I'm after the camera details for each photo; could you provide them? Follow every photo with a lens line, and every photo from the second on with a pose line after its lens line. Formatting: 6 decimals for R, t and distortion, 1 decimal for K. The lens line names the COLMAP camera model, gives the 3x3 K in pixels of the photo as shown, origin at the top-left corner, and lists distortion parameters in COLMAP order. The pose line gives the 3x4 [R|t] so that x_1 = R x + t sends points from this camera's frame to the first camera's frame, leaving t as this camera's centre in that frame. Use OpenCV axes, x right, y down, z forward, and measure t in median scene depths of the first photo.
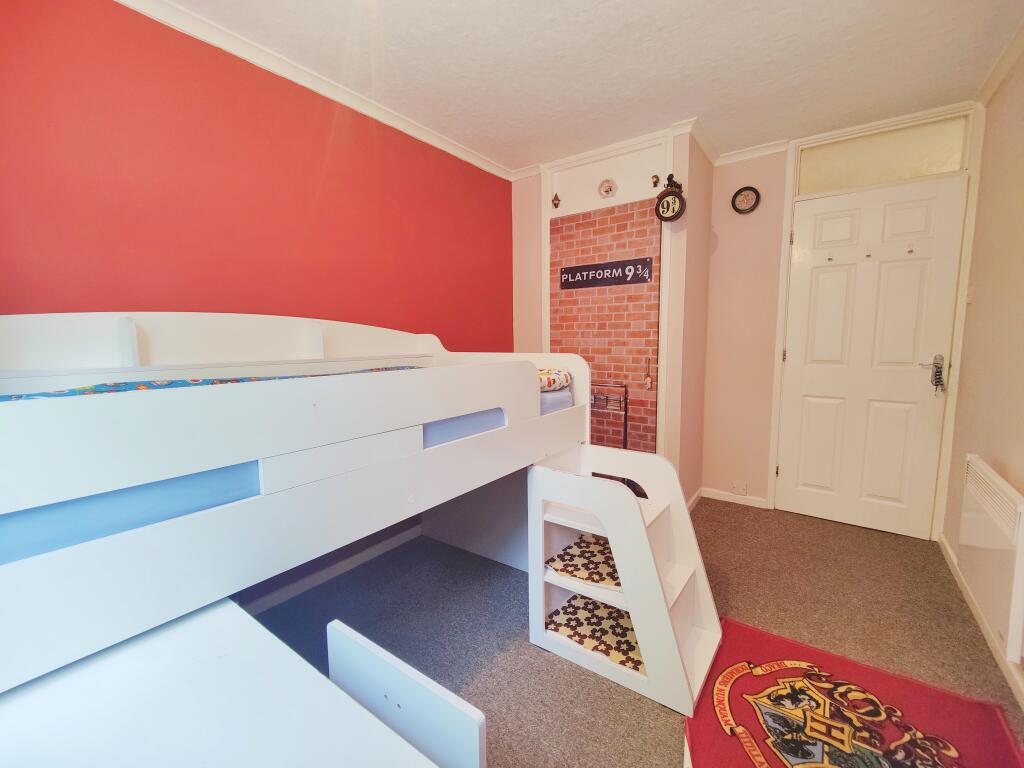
lens RADIAL K [[443.6, 0, 512.0], [0, 443.6, 384.0], [0, 0, 1]] dist [0.000936, -0.000320]
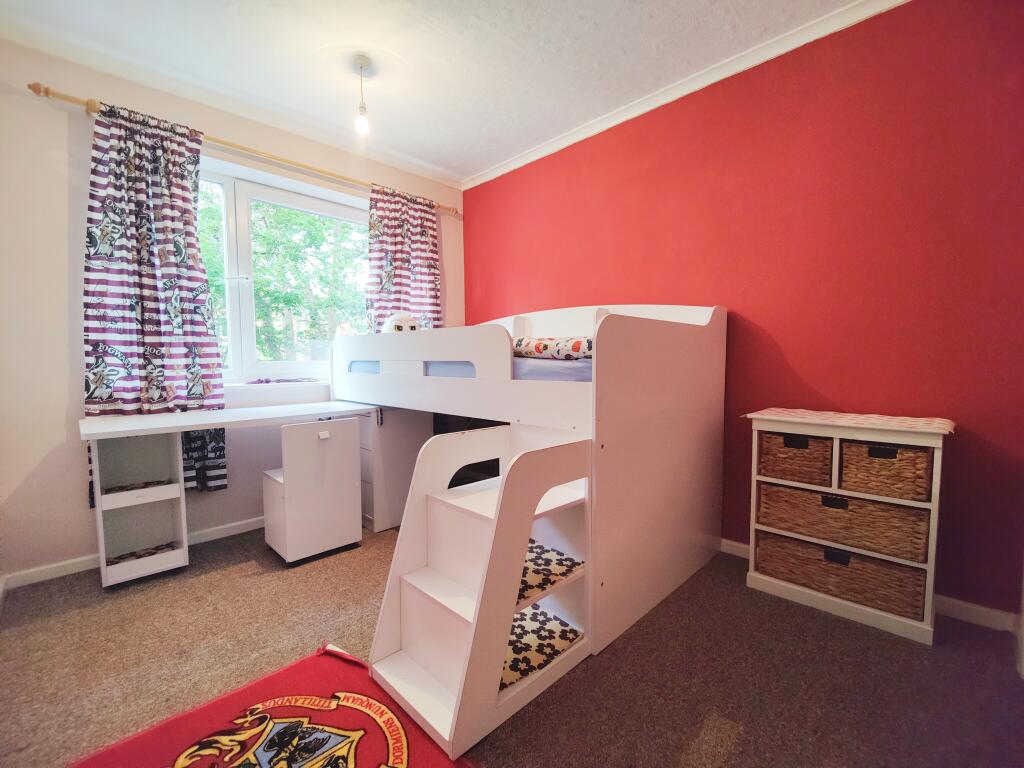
lens RADIAL K [[443.6, 0, 512.0], [0, 443.6, 384.0], [0, 0, 1]] dist [0.000936, -0.000320]
pose [[-0.140115, 0.070664, -0.987610, 1.230120], [-0.099469, 0.991399, 0.085047, -0.003246], [0.985126, 0.110153, -0.131881, 1.309054]]
